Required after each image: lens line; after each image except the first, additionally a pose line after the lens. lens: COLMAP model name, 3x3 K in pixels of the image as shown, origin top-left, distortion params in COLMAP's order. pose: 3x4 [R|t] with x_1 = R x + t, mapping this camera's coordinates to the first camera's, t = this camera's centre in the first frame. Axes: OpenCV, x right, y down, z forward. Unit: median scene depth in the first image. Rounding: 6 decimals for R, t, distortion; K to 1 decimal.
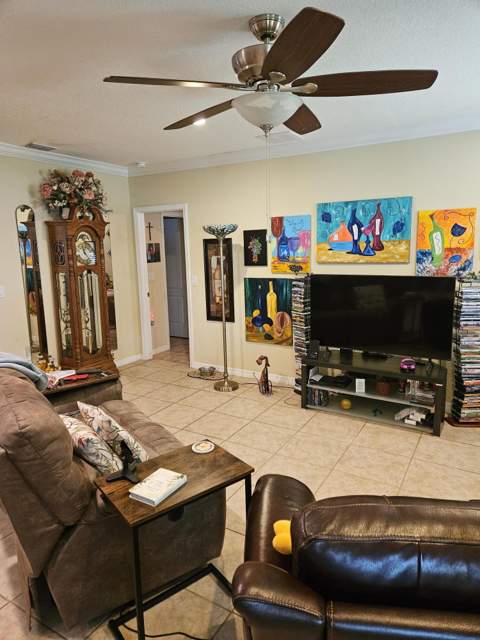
lens RADIAL K [[428.5, 0, 239.6], [0, 428.5, 320.8], [0, 0, 1]] dist [0.064729, -0.050626]
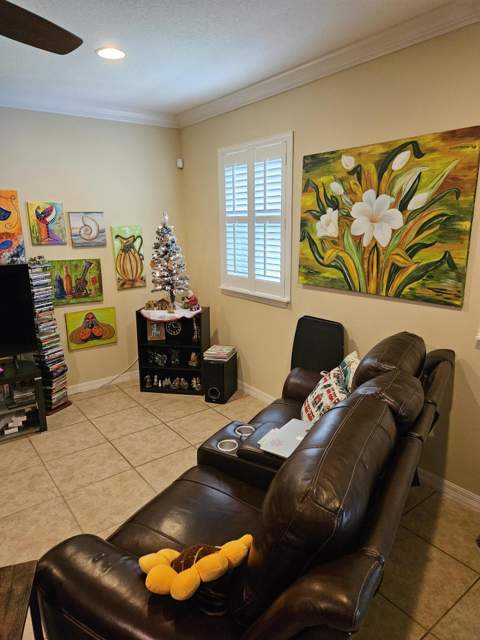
lens RADIAL K [[428.5, 0, 239.9], [0, 428.5, 318.0], [0, 0, 1]] dist [0.064729, -0.050626]
pose [[0.364795, -0.196802, 0.910052, -0.202155], [0.176581, 0.974292, 0.139912, -0.033206], [-0.914190, 0.109658, 0.390168, 0.203937]]
